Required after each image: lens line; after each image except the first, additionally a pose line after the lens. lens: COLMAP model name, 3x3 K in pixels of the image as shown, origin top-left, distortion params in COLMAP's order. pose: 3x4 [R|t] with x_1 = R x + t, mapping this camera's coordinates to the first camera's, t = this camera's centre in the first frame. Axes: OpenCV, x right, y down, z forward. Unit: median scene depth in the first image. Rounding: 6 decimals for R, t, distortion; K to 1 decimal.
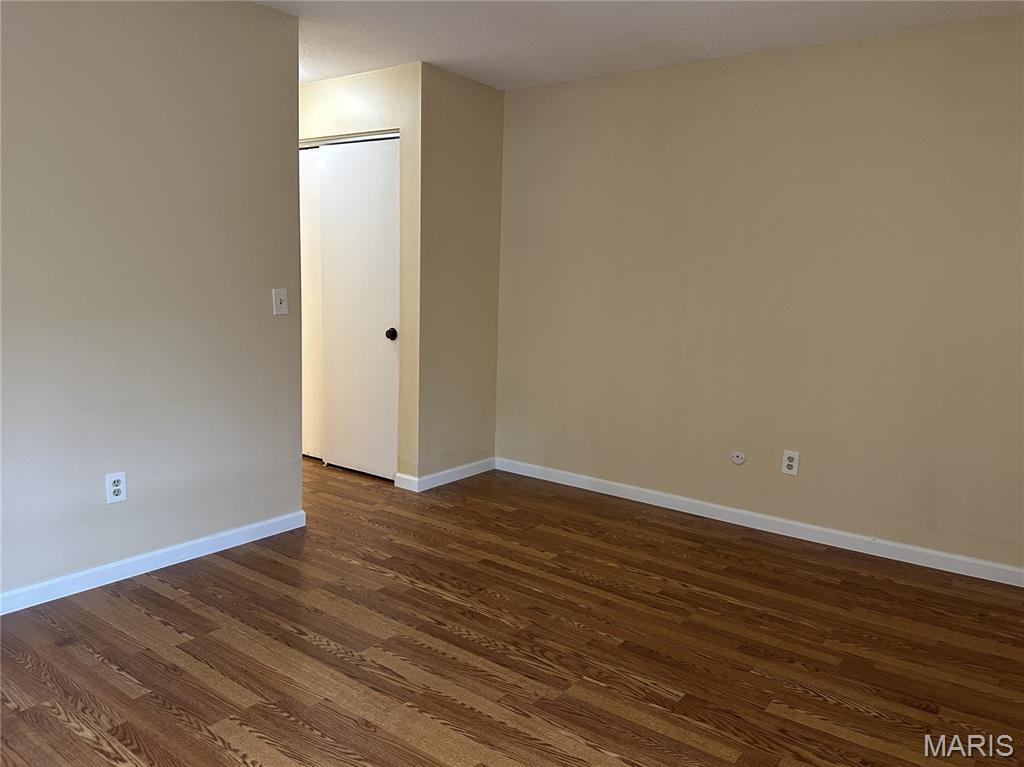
lens RADIAL K [[769.7, 0, 497.4], [0, 769.7, 379.6], [0, 0, 1]] dist [0.213453, -0.364516]
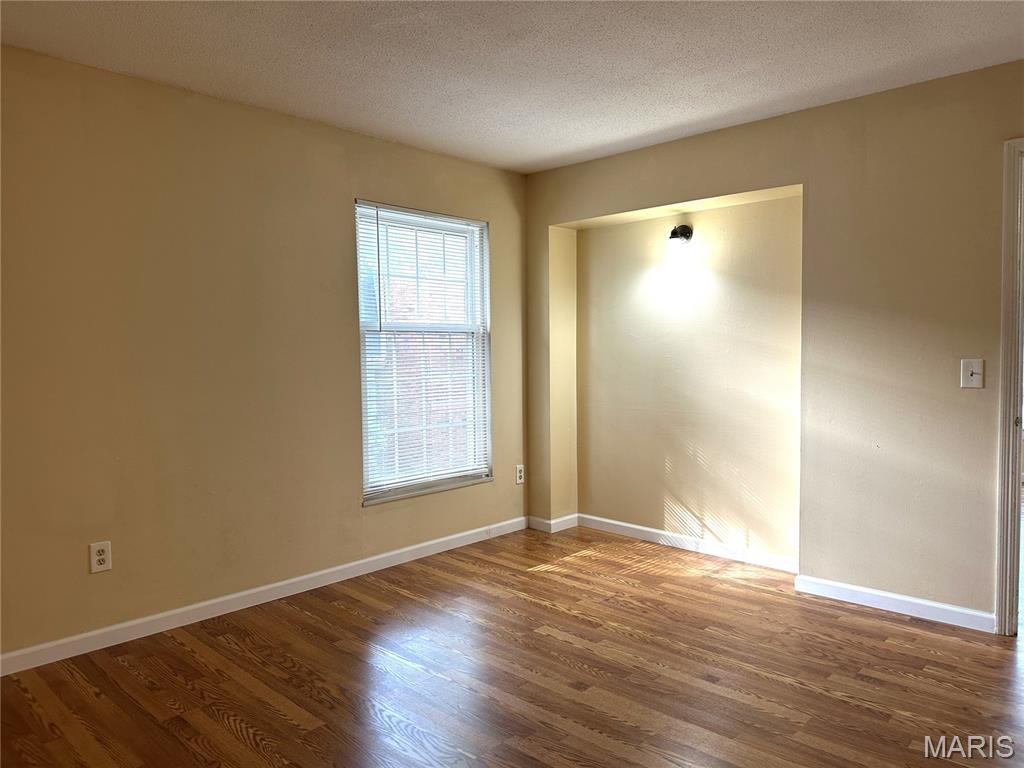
lens RADIAL K [[716.8, 0, 512.0], [0, 716.8, 384.0], [0, 0, 1]] dist [0.123002, -0.153575]
pose [[-0.996017, -0.023157, 0.086098, 0.001255], [-0.006324, 0.981600, 0.190845, -0.178277], [-0.088934, 0.189540, -0.977837, 1.400953]]
